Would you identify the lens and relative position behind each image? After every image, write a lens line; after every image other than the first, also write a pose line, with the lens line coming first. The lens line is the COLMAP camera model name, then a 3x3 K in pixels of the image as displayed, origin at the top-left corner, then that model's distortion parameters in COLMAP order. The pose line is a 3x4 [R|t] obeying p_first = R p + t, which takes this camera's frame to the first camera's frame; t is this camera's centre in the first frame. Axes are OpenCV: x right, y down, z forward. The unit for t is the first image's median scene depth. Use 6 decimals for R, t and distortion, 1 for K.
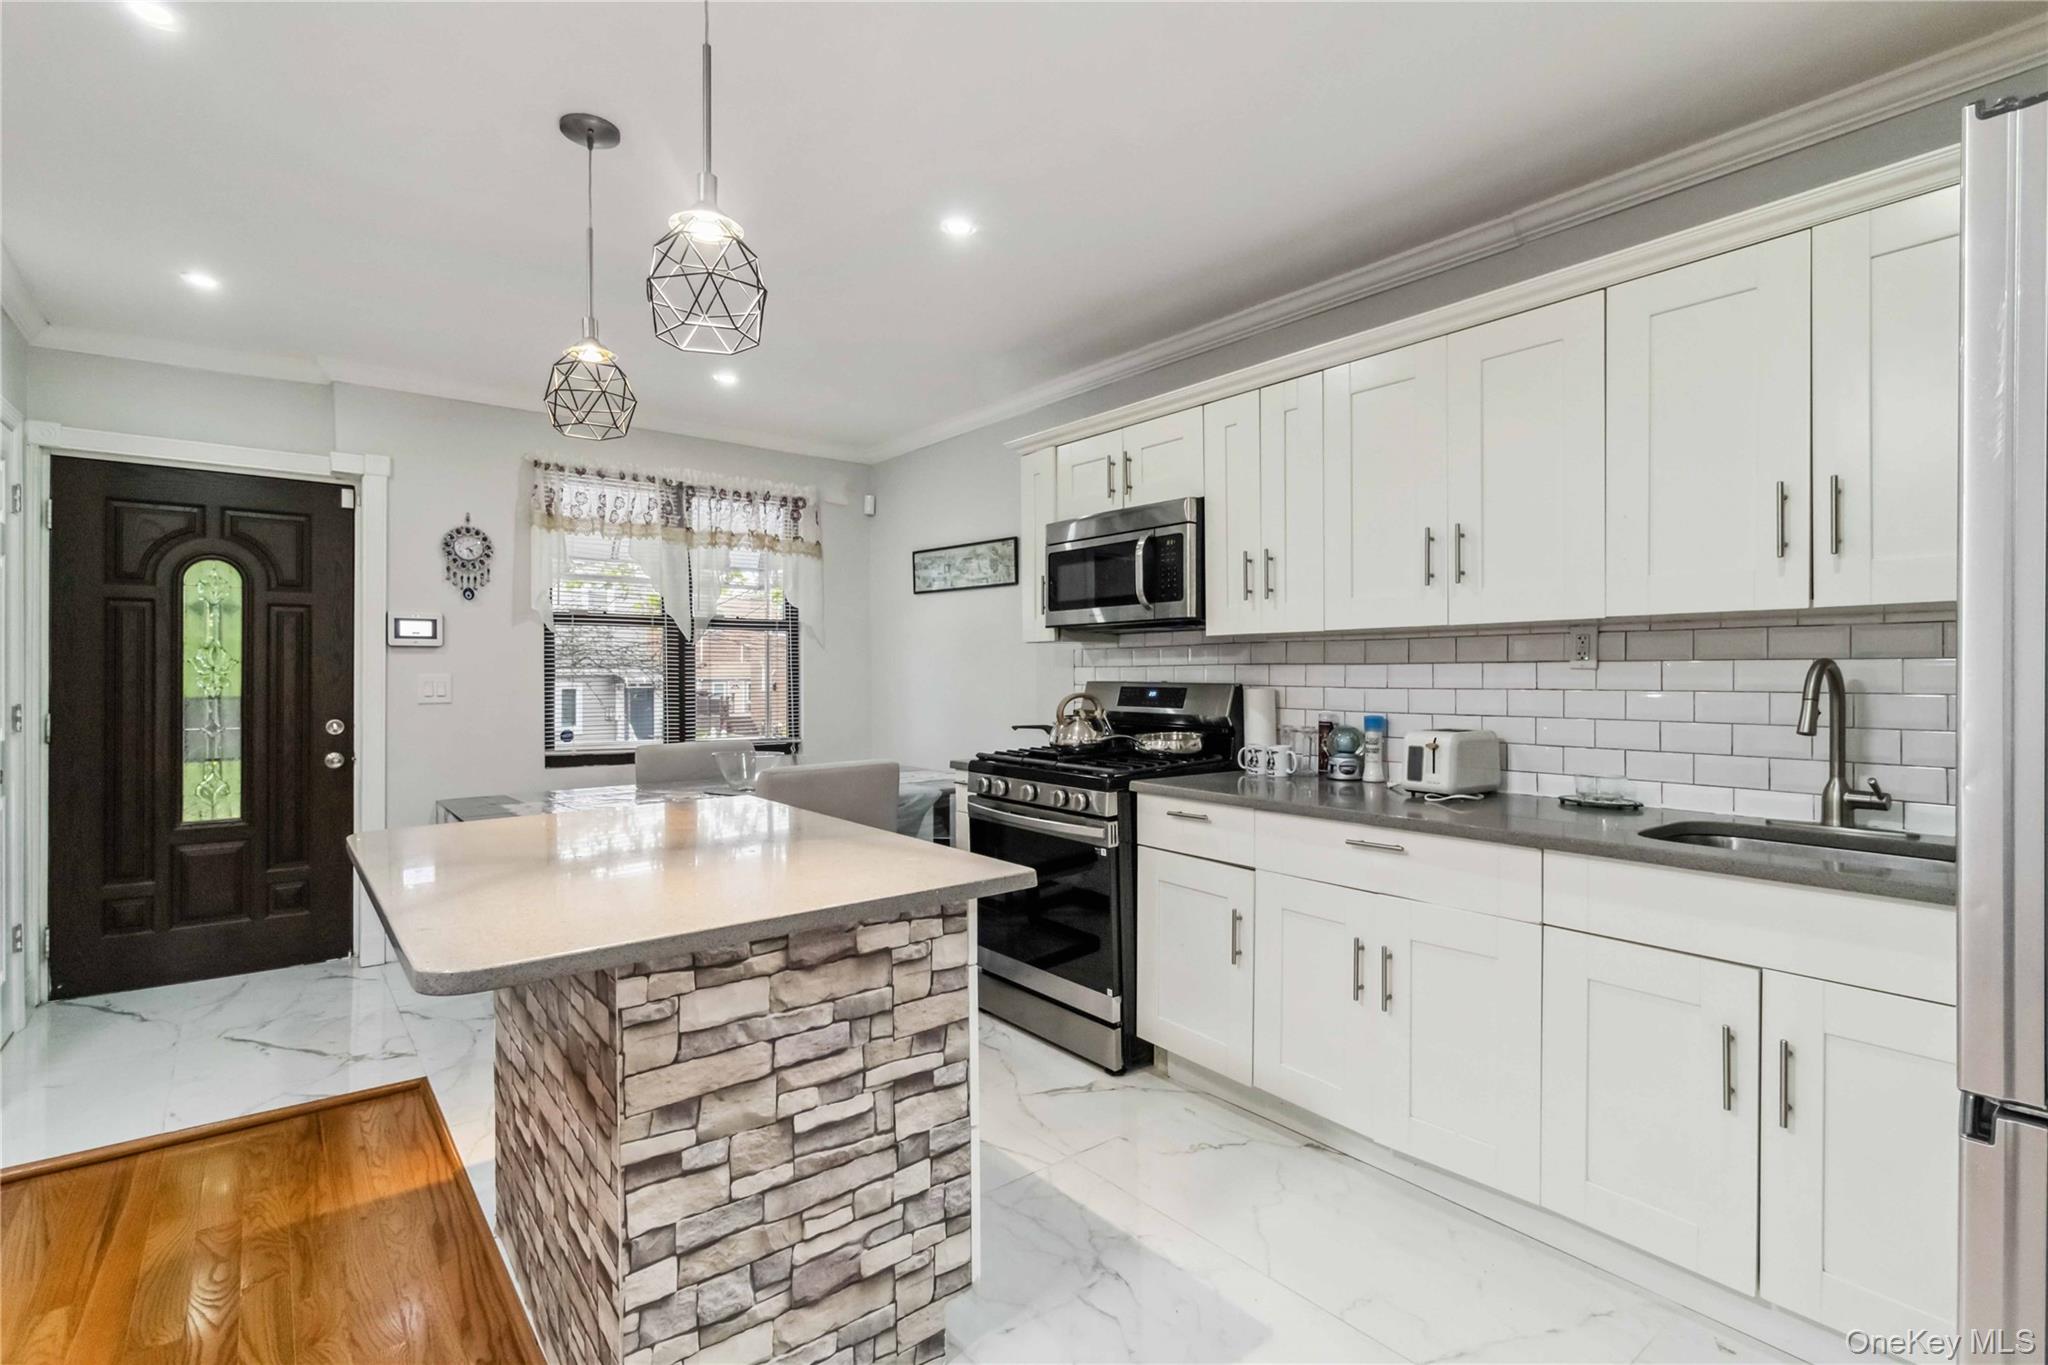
lens RADIAL K [[974.0, 0, 1040.6], [0, 974.0, 673.0], [0, 0, 1]] dist [0.004600, -0.000014]
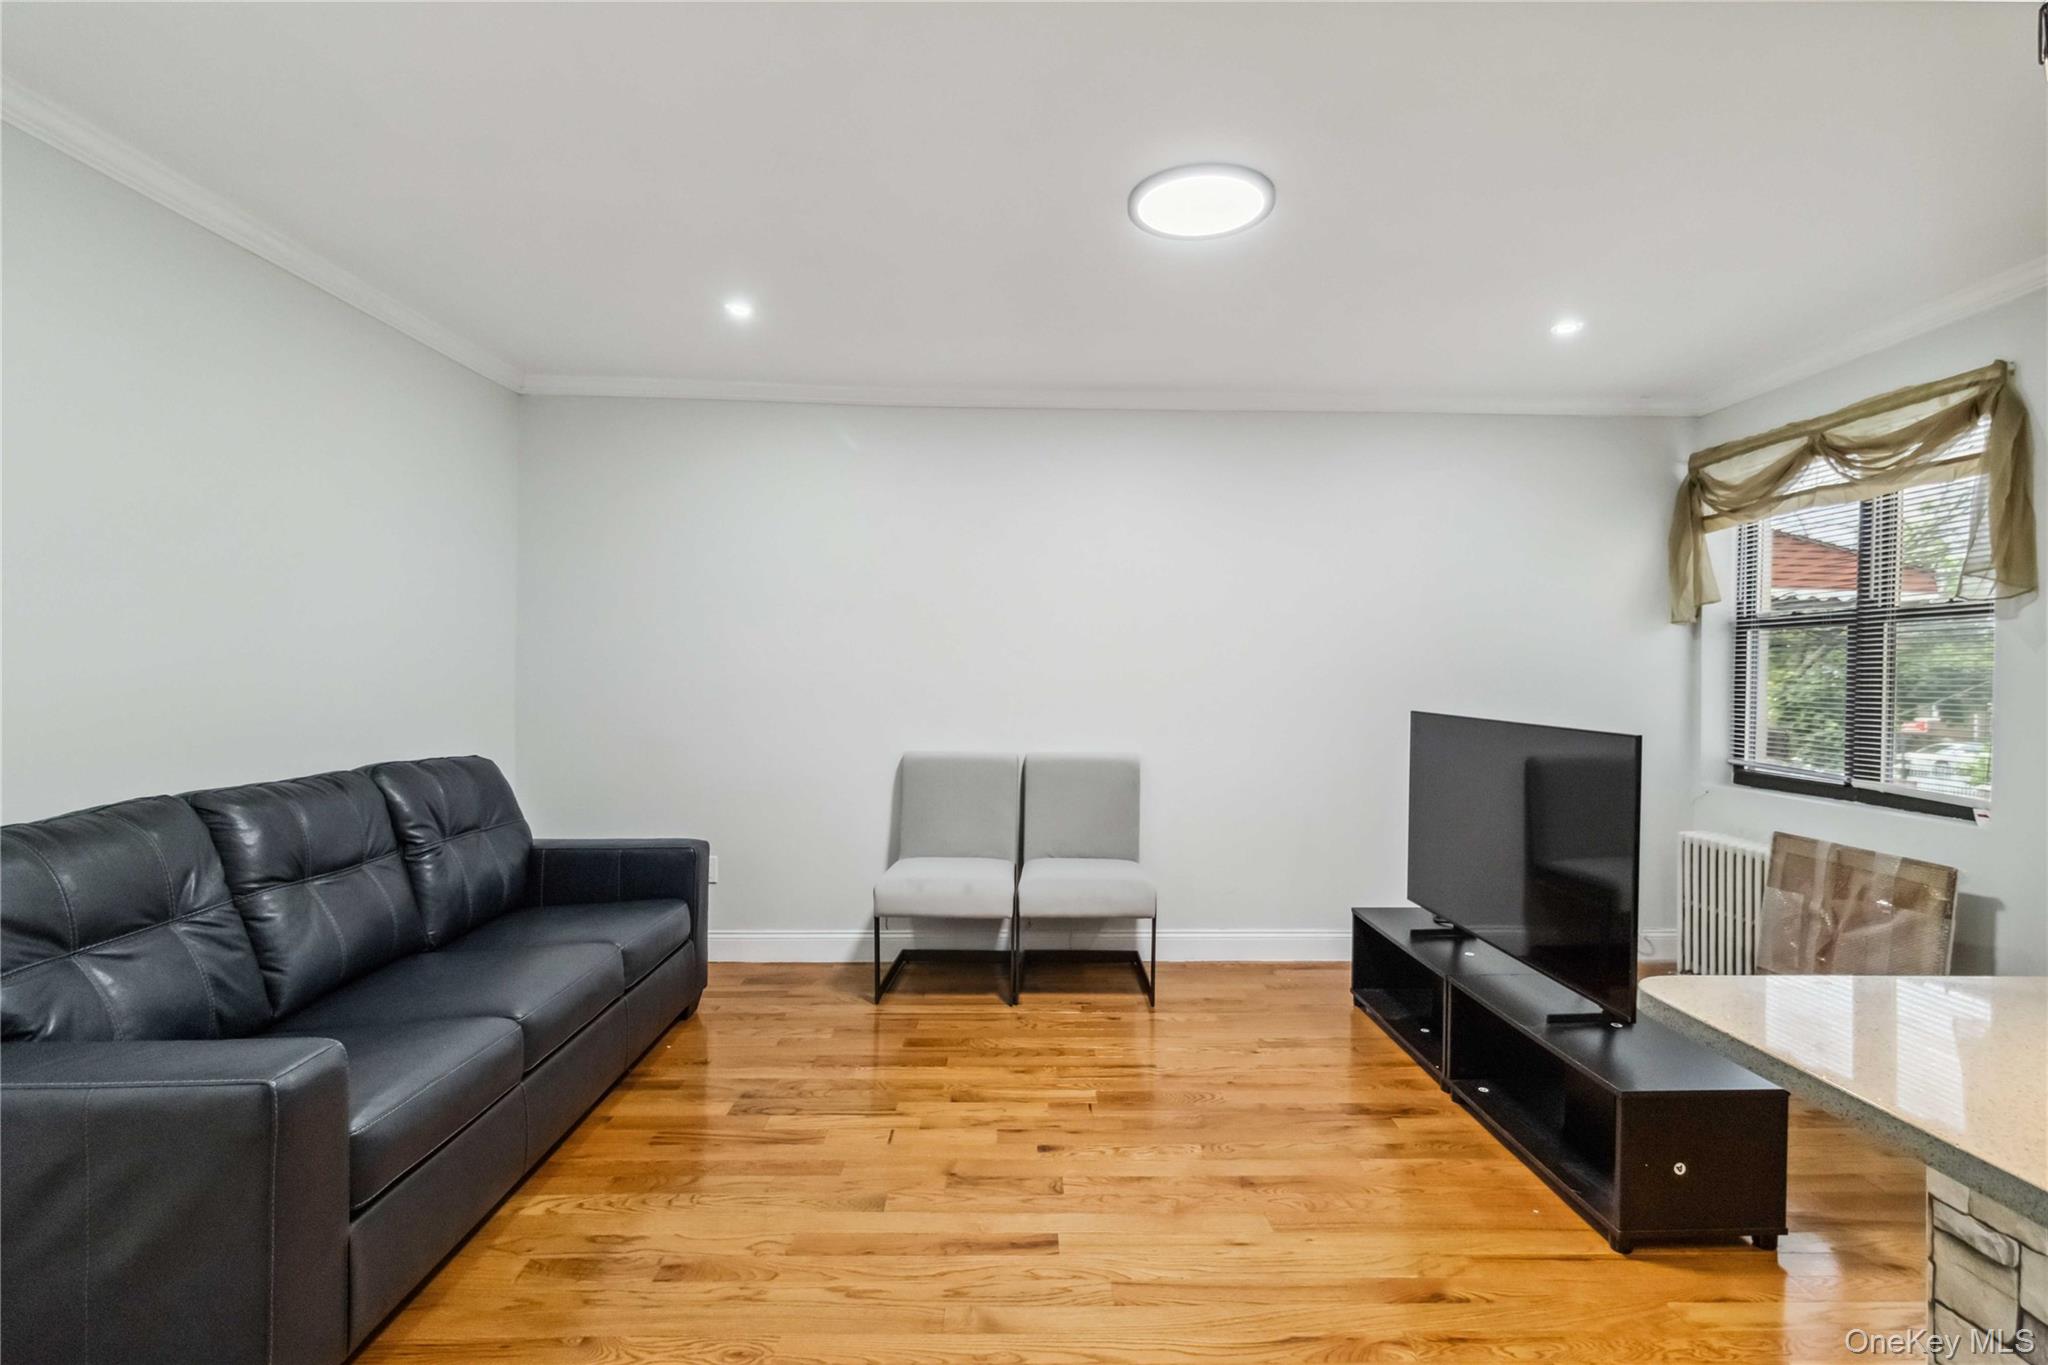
lens RADIAL K [[952.6, 0, 1057.9], [0, 952.6, 685.7], [0, 0, 1]] dist [0.003346, 0.000291]
pose [[-0.591166, 0.005834, -0.806529, 0.195884], [-0.011924, 0.999801, 0.015971, -0.005914], [0.806462, 0.019059, -0.590979, 0.376992]]
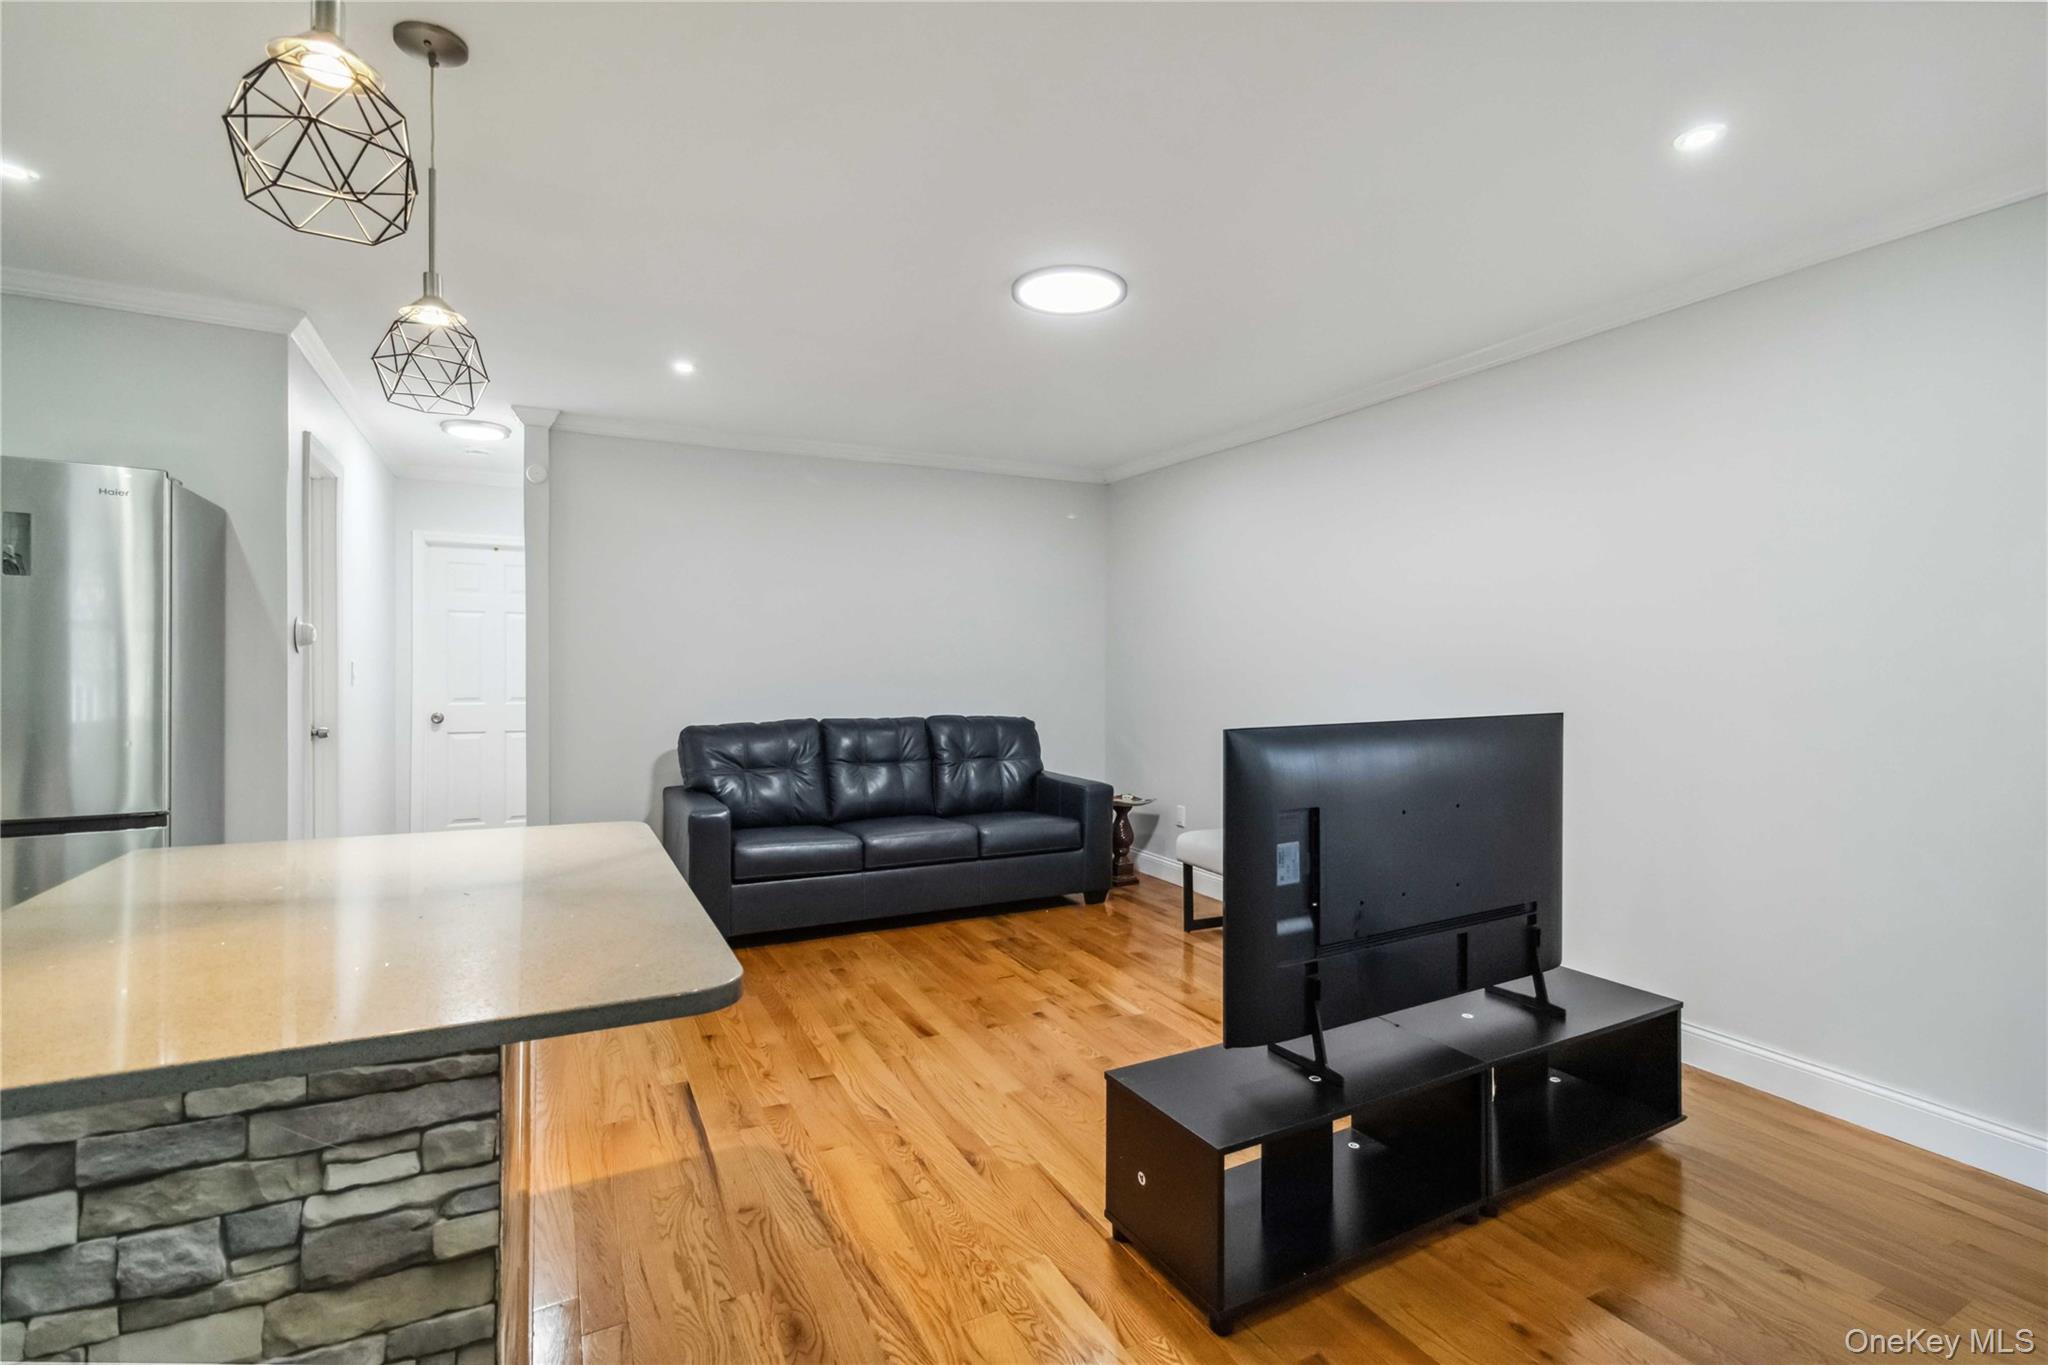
lens RADIAL K [[965.7, 0, 1056.1], [0, 965.7, 673.5], [0, 0, 1]] dist [-0.001853, 0.000536]
pose [[-0.983686, -0.004563, 0.179836, -0.622709], [-0.002473, 0.999927, 0.011843, -0.006296], [-0.179877, 0.011205, -0.983625, 0.954876]]
